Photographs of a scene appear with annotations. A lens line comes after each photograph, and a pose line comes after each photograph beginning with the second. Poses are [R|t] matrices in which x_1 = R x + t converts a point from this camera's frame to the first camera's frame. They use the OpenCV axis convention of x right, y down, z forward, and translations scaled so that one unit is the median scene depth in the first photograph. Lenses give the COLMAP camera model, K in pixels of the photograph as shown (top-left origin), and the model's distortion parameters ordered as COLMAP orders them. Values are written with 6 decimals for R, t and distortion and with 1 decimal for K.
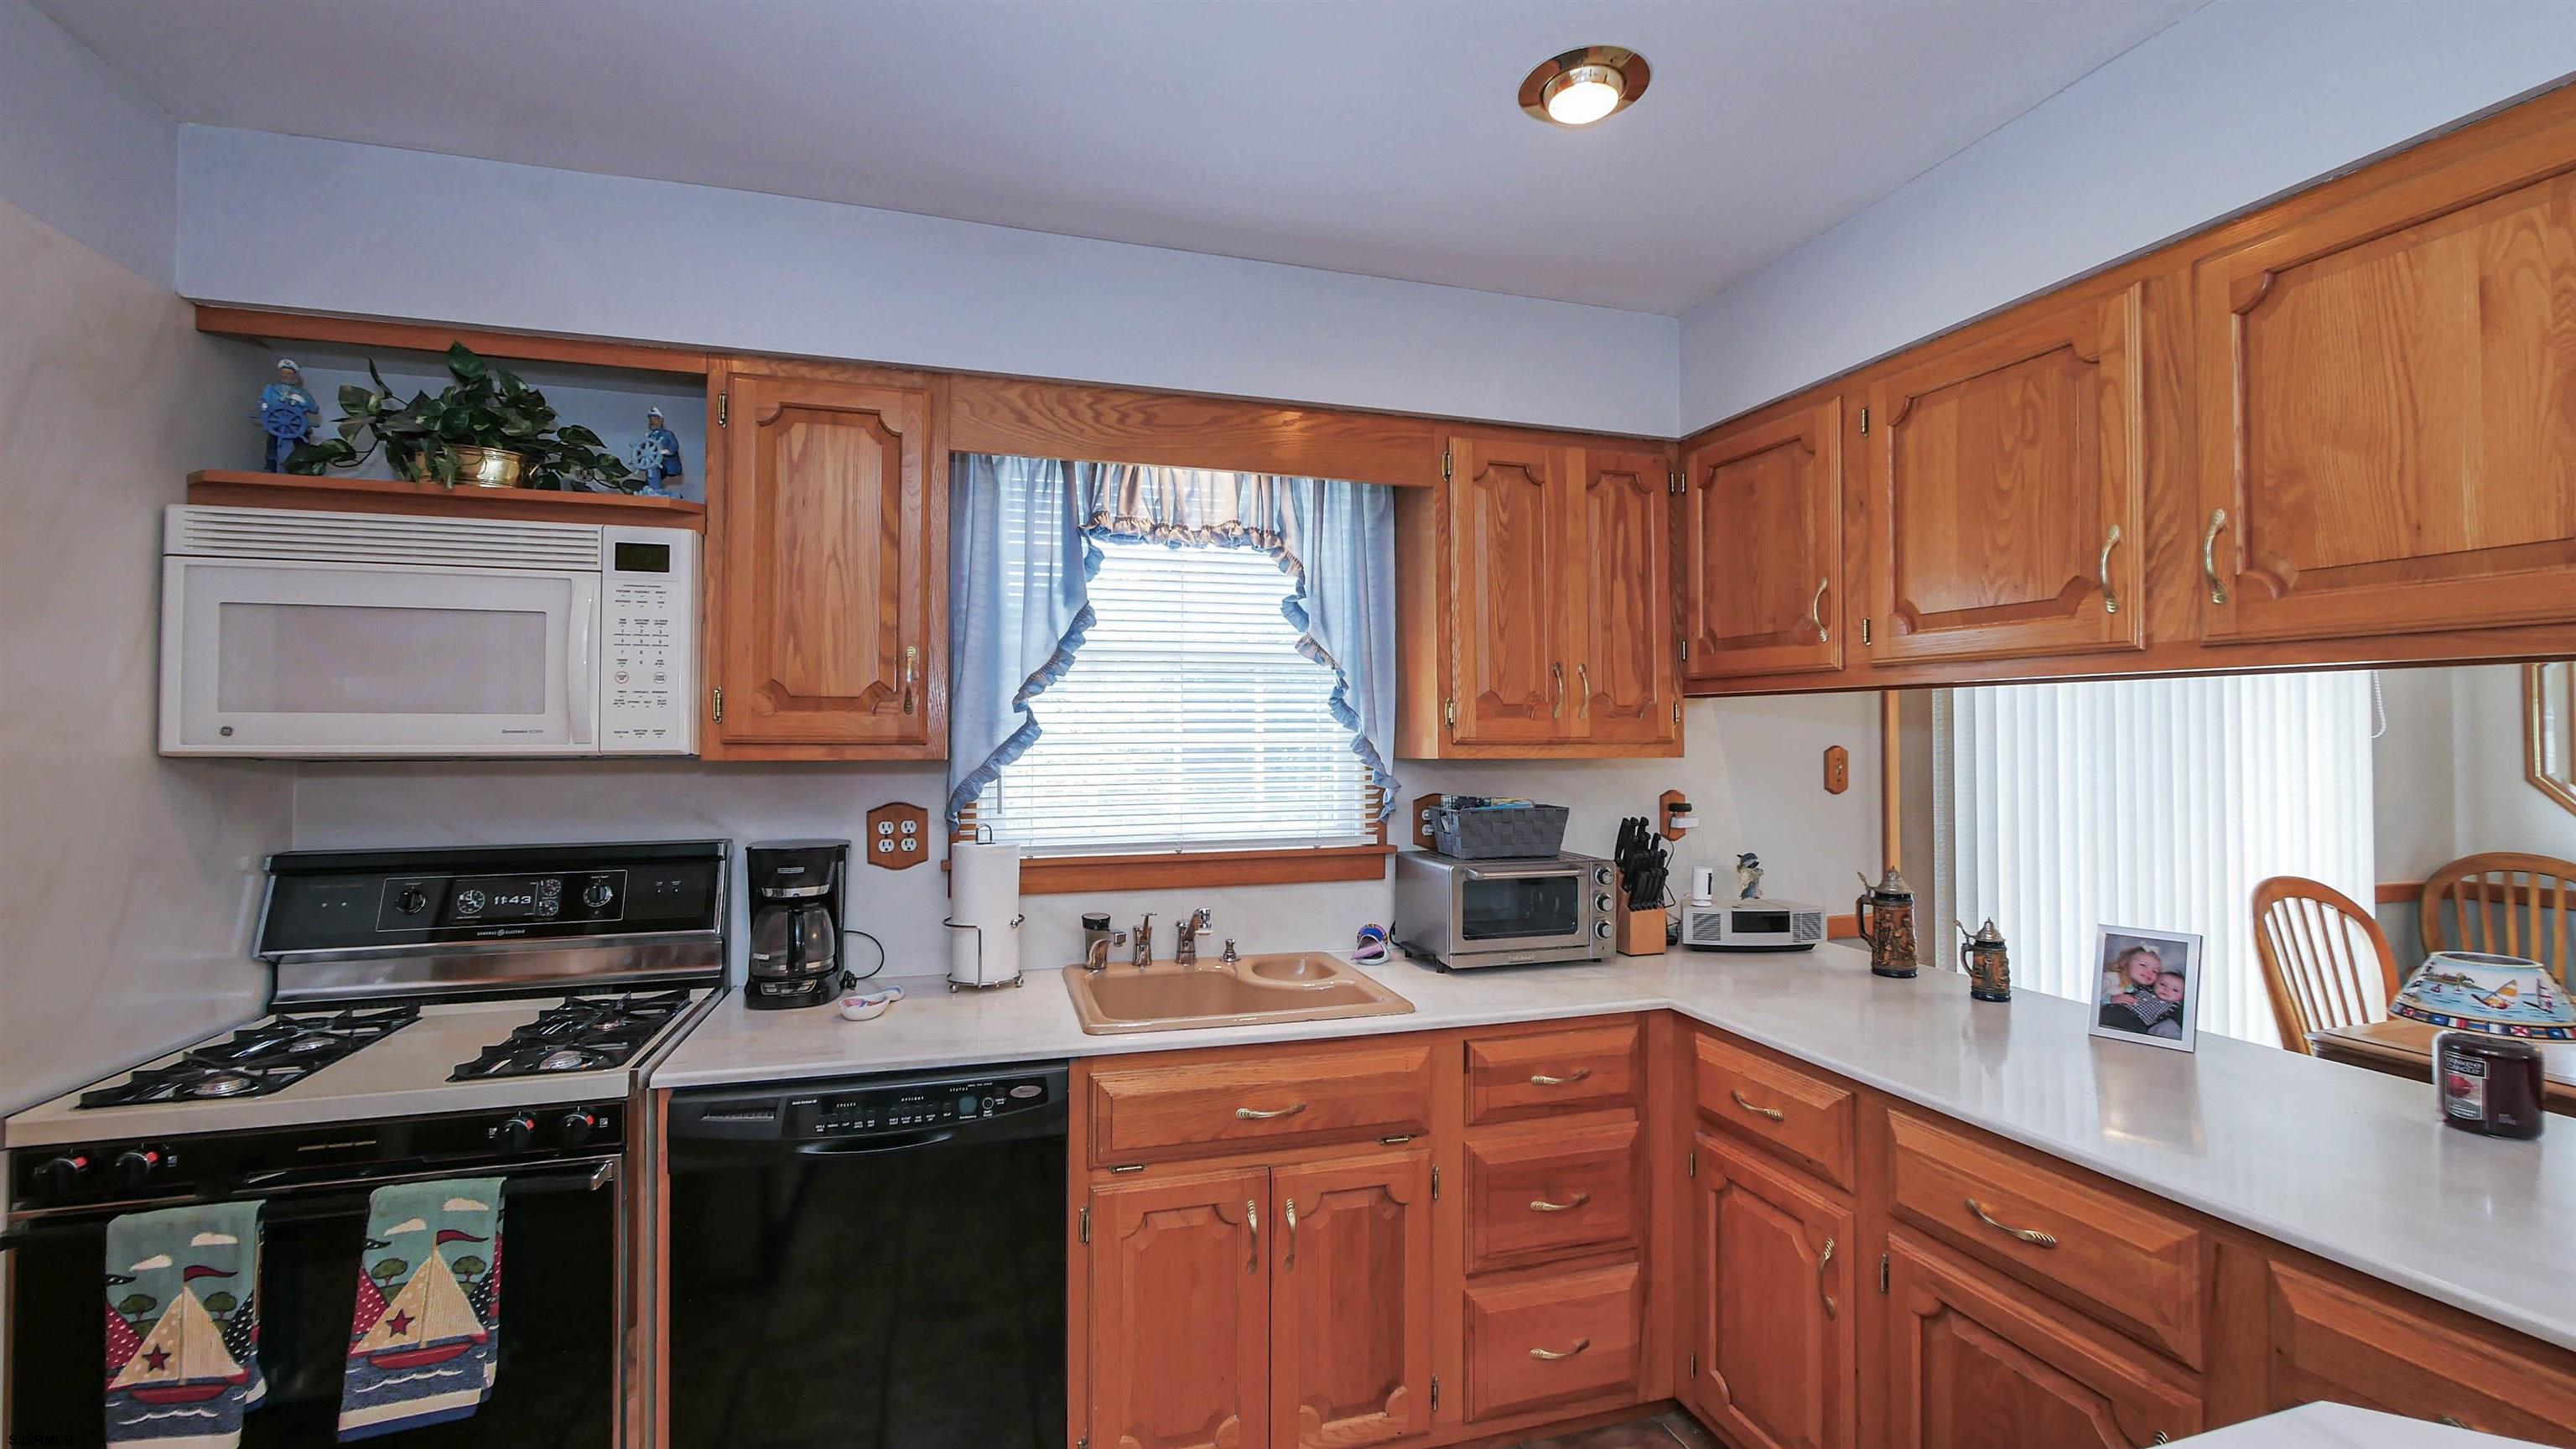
lens RADIAL K [[1059.7, 0, 1263.3], [0, 1059.7, 713.9], [0, 0, 1]] dist [-0.012490, 0.000911]
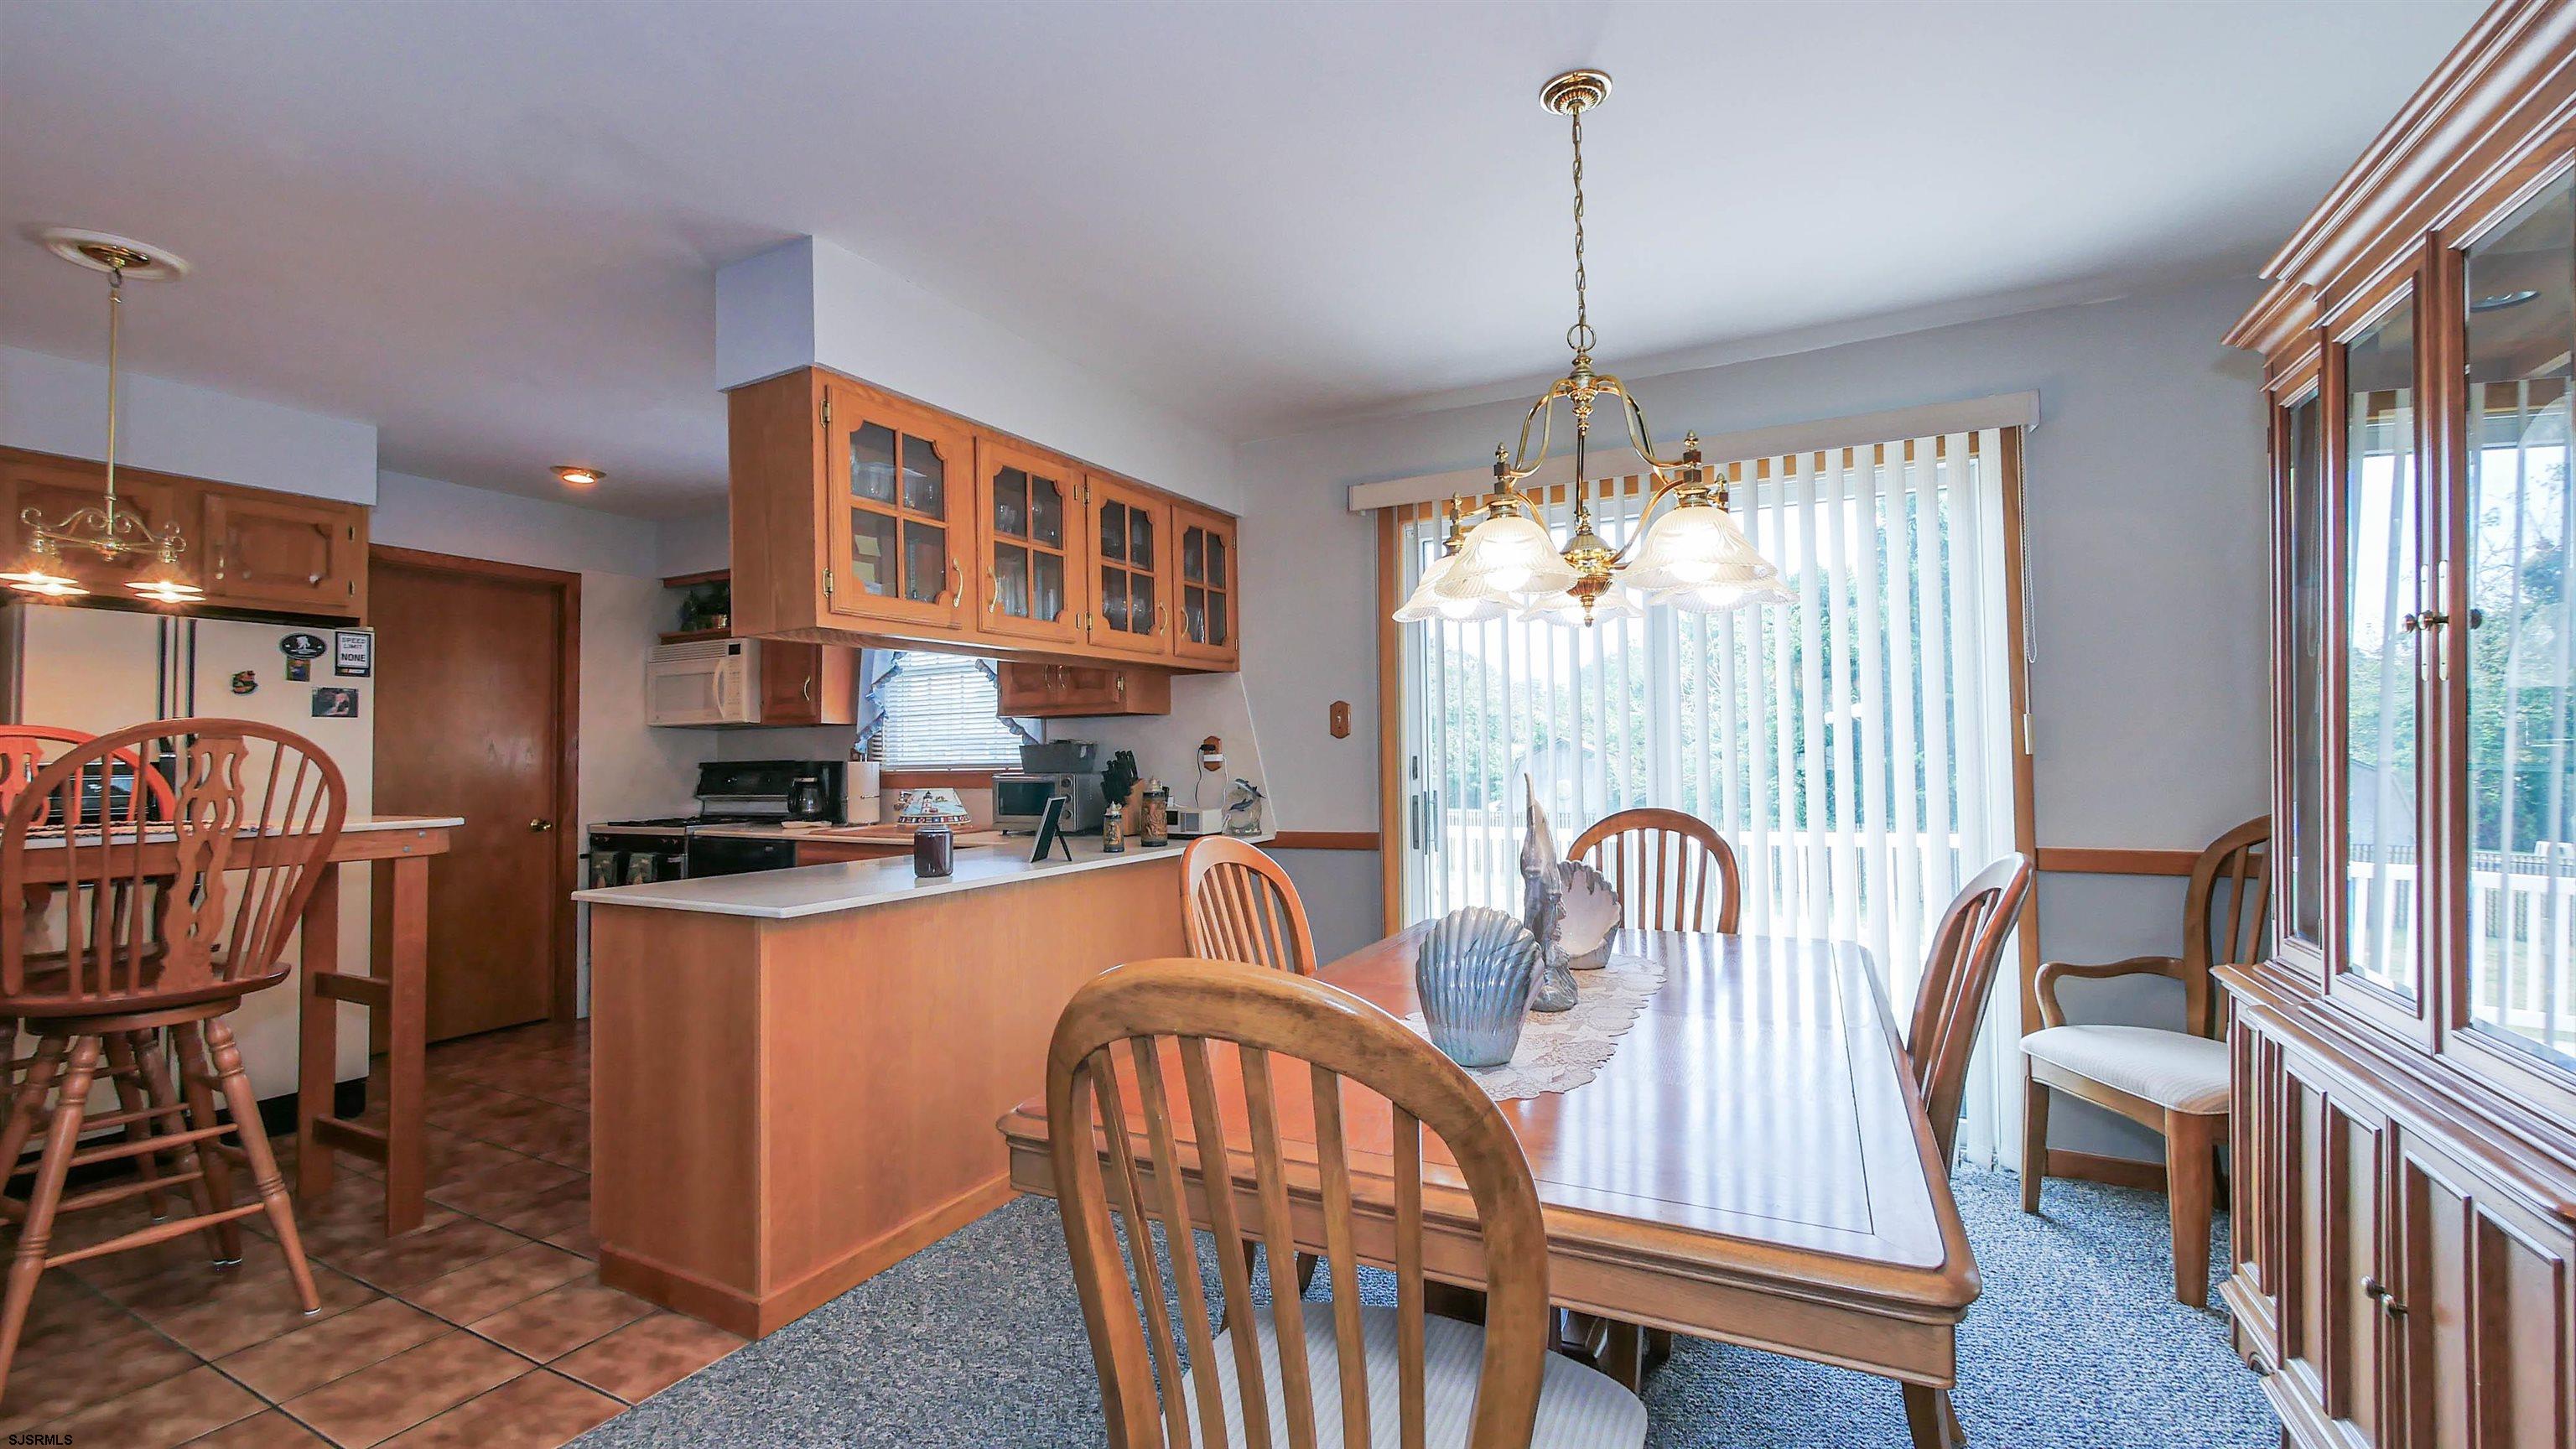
lens RADIAL K [[1059.7, 0, 1285.4], [0, 1059.7, 742.5], [0, 0, 1]] dist [-0.012490, 0.000911]
pose [[0.737590, -0.020508, -0.674938, 2.298893], [0.032561, 0.999456, 0.005214, 0.120575], [0.674464, -0.025822, 0.737856, -0.037860]]
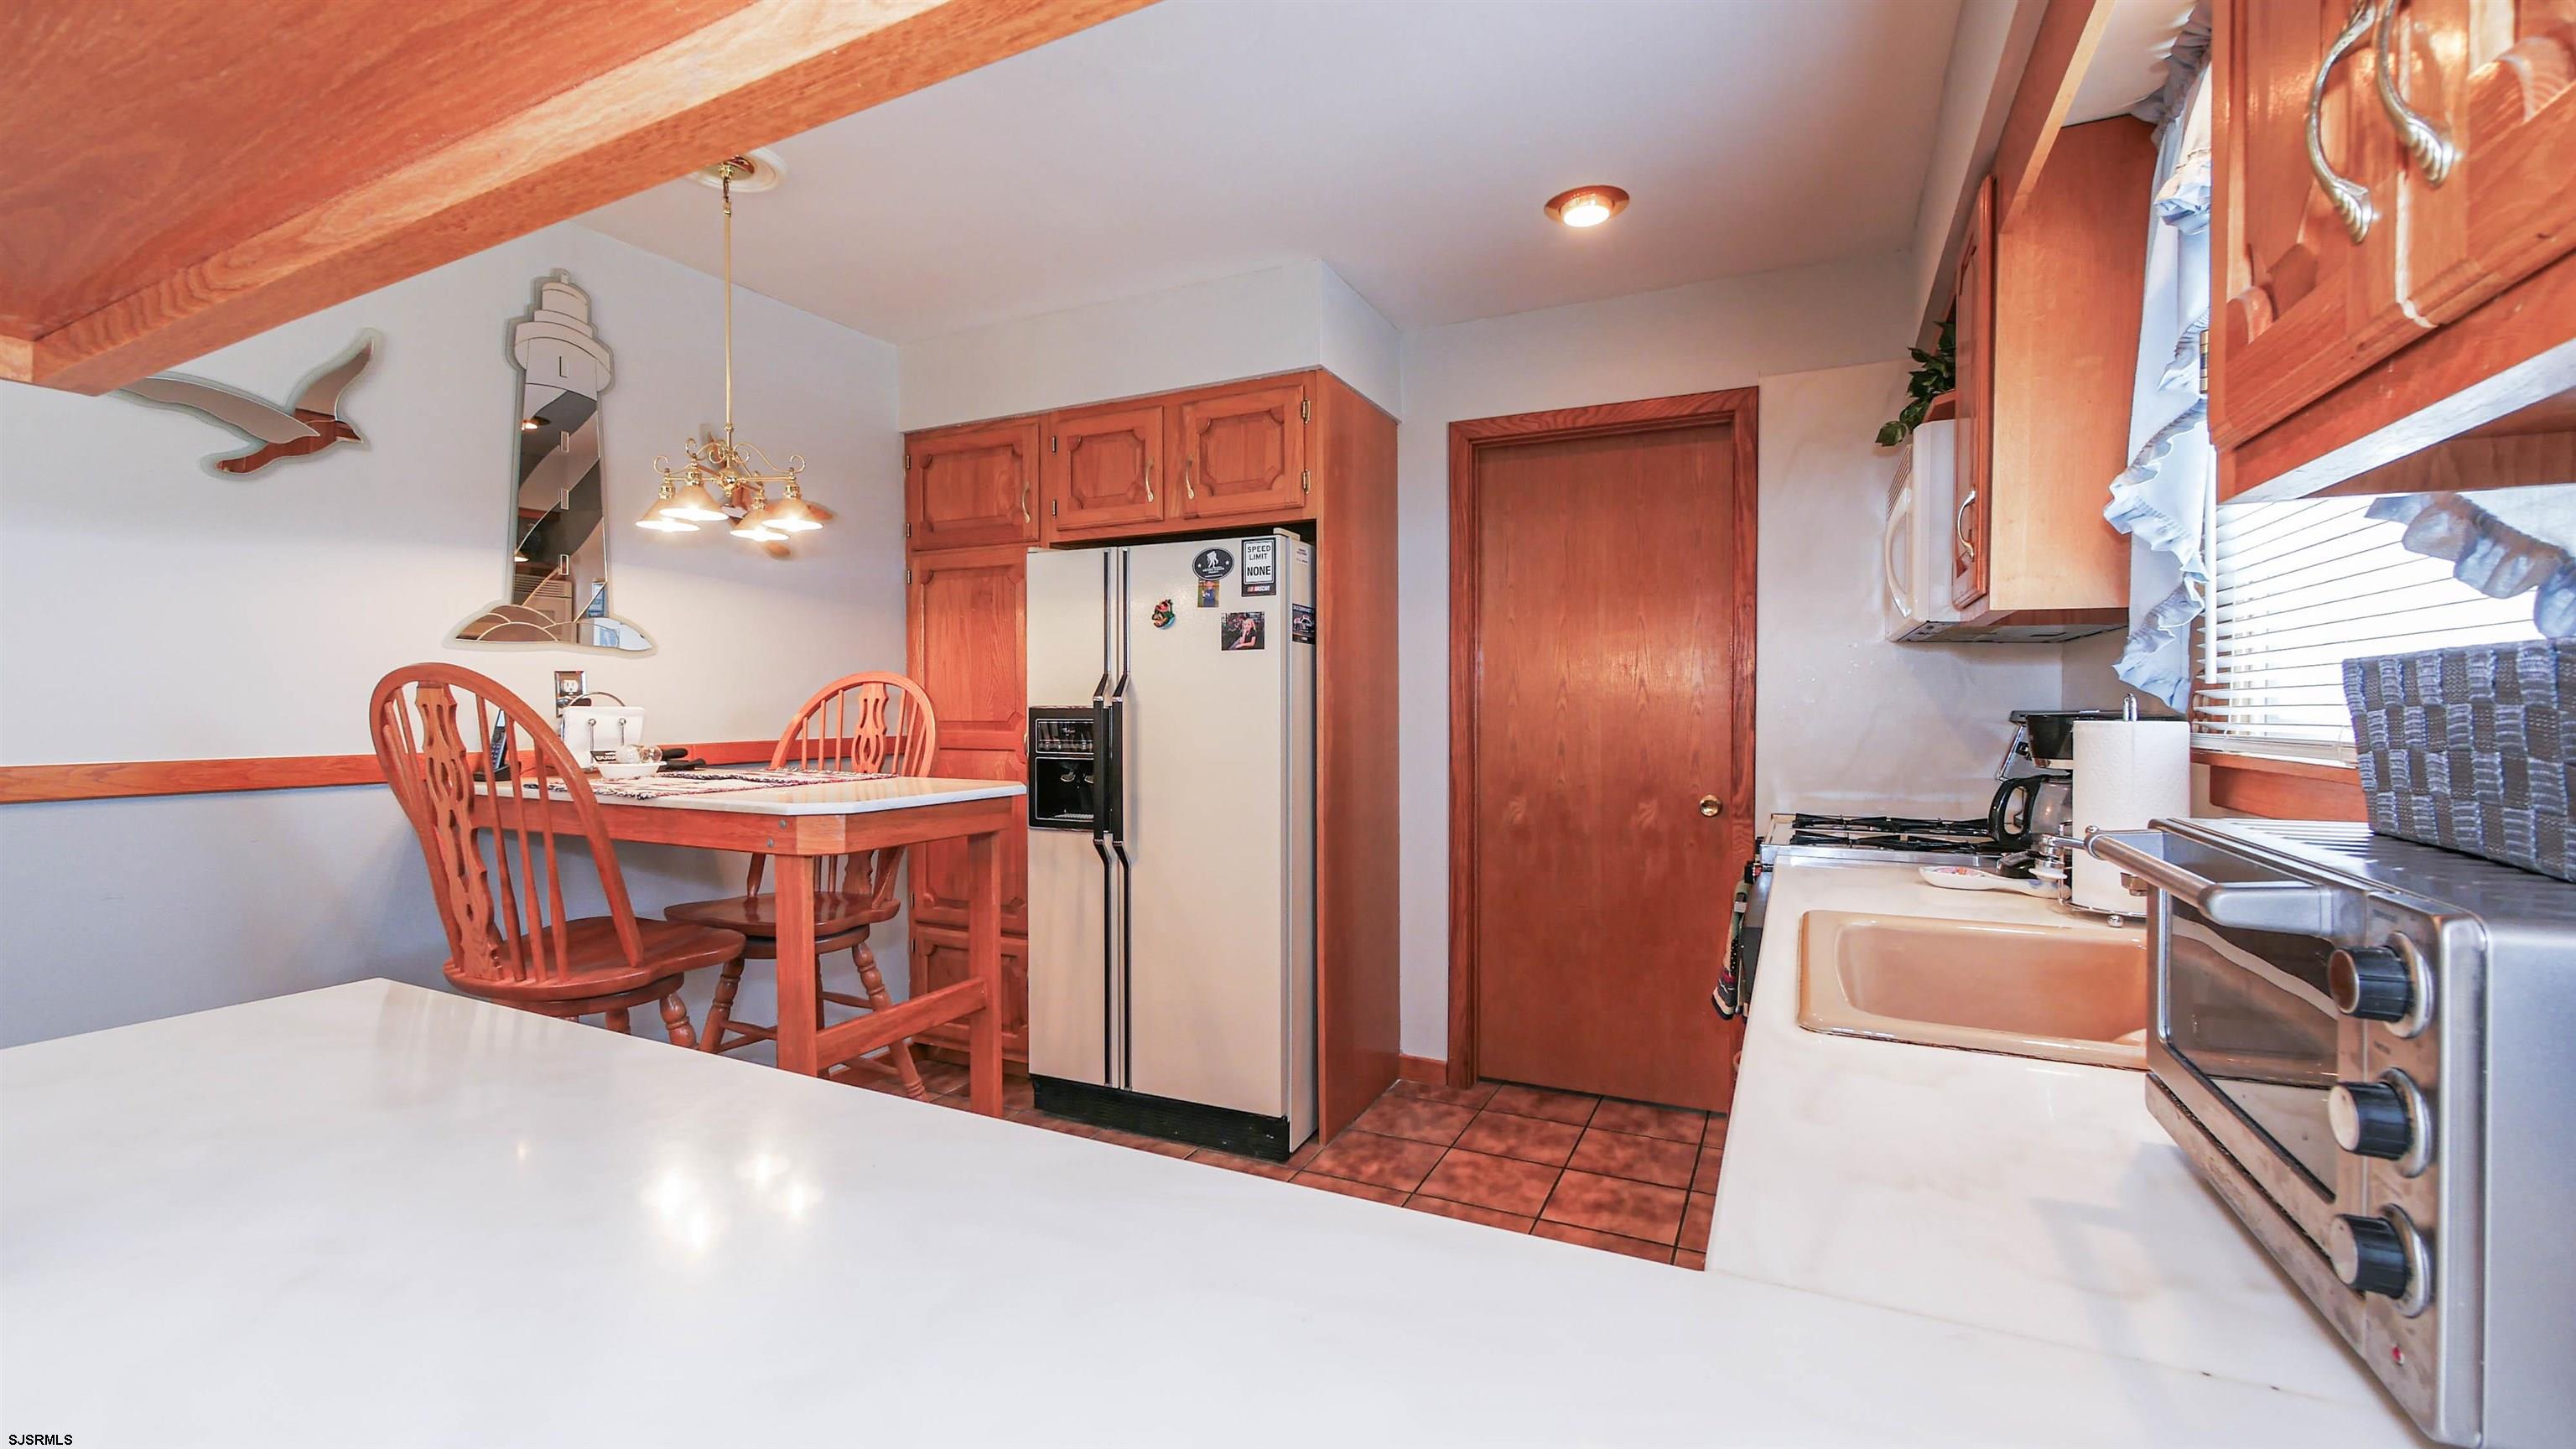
lens RADIAL K [[1059.7, 0, 1293.0], [0, 1059.7, 718.4], [0, 0, 1]] dist [-0.012490, 0.000911]
pose [[-0.655786, 0.011294, -0.754863, 0.808047], [0.023252, 0.999716, -0.005243, 0.135020], [0.754589, -0.020990, -0.655862, 1.266554]]
